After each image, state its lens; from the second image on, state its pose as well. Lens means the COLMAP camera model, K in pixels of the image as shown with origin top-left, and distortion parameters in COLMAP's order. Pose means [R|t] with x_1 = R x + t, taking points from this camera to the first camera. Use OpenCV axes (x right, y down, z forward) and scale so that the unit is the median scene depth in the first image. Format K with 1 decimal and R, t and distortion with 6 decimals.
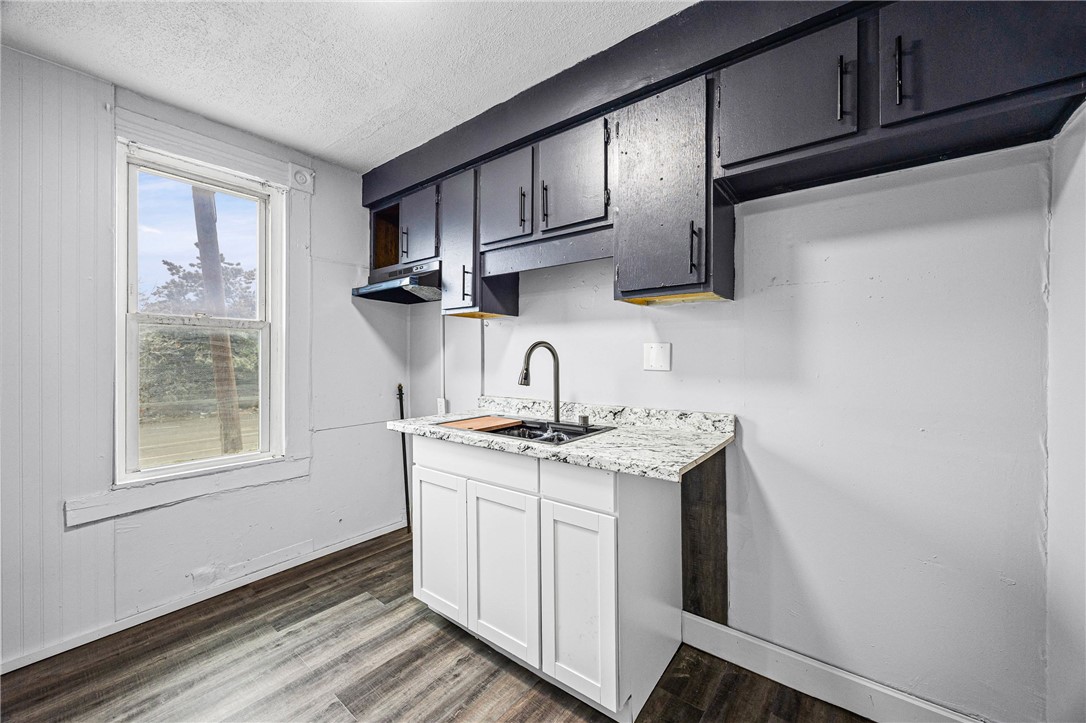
lens RADIAL K [[416.6, 0, 546.5], [0, 416.6, 364.7], [0, 0, 1]] dist [-0.003149, -0.000079]
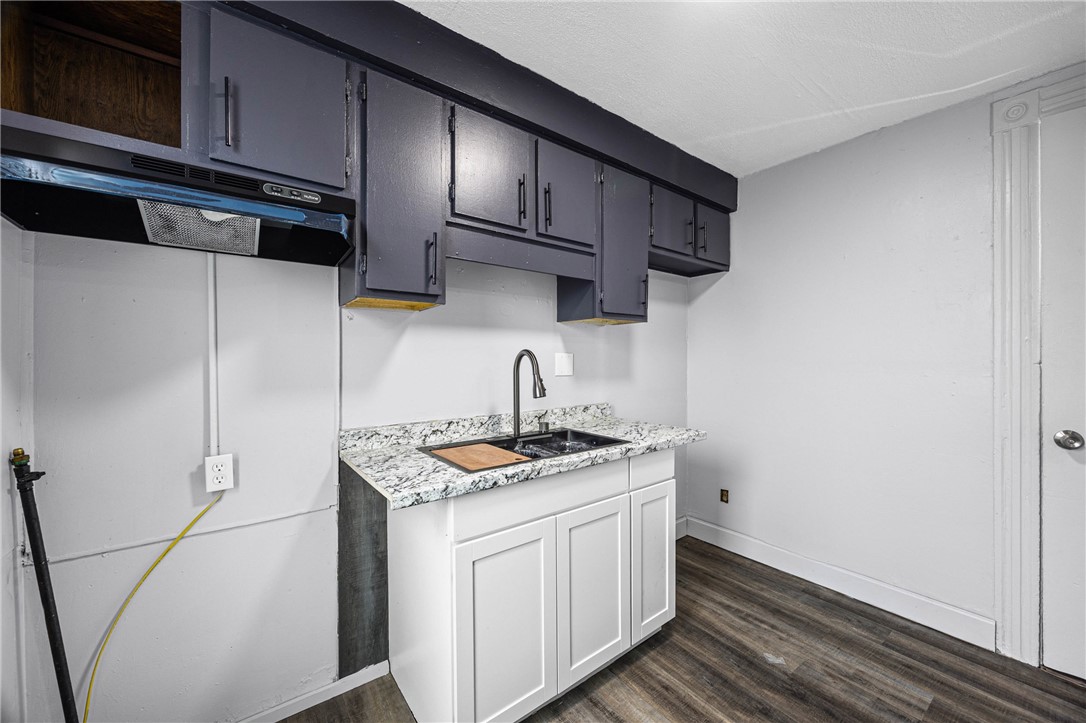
lens RADIAL K [[416.6, 0, 546.5], [0, 416.6, 364.7], [0, 0, 1]] dist [-0.003149, -0.000079]
pose [[0.247056, -0.015018, 0.968885, -0.946545], [0.021306, 0.999722, 0.010063, -0.032028], [-0.968767, 0.018157, 0.247307, 0.770245]]
